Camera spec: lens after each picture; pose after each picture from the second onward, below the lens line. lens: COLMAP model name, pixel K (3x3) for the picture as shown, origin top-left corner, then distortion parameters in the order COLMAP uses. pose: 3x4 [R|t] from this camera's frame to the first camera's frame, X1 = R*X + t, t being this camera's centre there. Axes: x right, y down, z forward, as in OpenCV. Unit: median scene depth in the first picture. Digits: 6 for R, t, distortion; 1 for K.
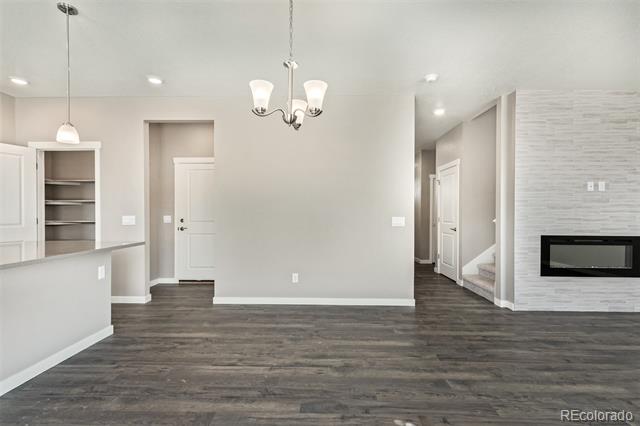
lens RADIAL K [[293.6, 0, 320.6], [0, 293.6, 216.4], [0, 0, 1]] dist [0.008345, -0.004522]
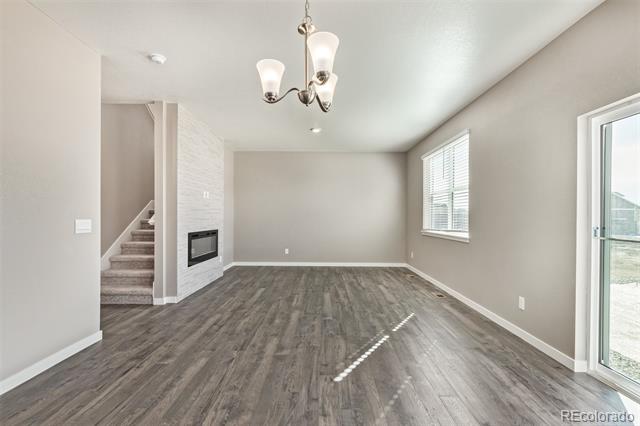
lens RADIAL K [[293.6, 0, 318.8], [0, 293.6, 213.4], [0, 0, 1]] dist [0.008345, -0.004522]
pose [[-0.009152, 0.004957, 0.999946, -0.486563], [0.005110, 0.999975, -0.004911, -0.005738], [-0.999945, 0.005064, -0.009177, 0.525028]]
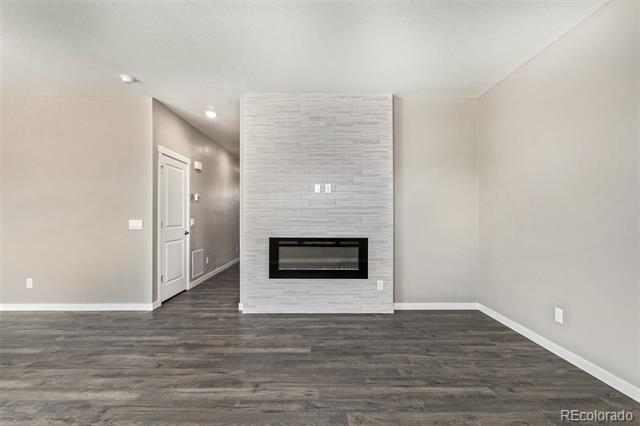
lens RADIAL K [[293.6, 0, 318.7], [0, 293.6, 215.8], [0, 0, 1]] dist [0.008345, -0.004522]
pose [[0.999375, -0.002614, 0.035252, 0.959085], [0.002978, 0.999943, -0.010292, 0.001292], [-0.035223, 0.010390, 0.999325, -0.003621]]
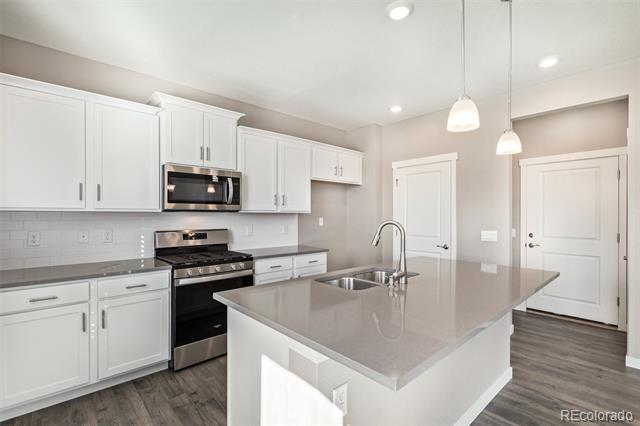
lens RADIAL K [[293.6, 0, 324.4], [0, 293.6, 214.6], [0, 0, 1]] dist [0.008345, -0.004522]
pose [[0.698757, 0.001237, -0.715358, -0.424880], [-0.010824, 0.999902, -0.008844, -0.043758], [0.715278, 0.013923, 0.698702, 0.028278]]
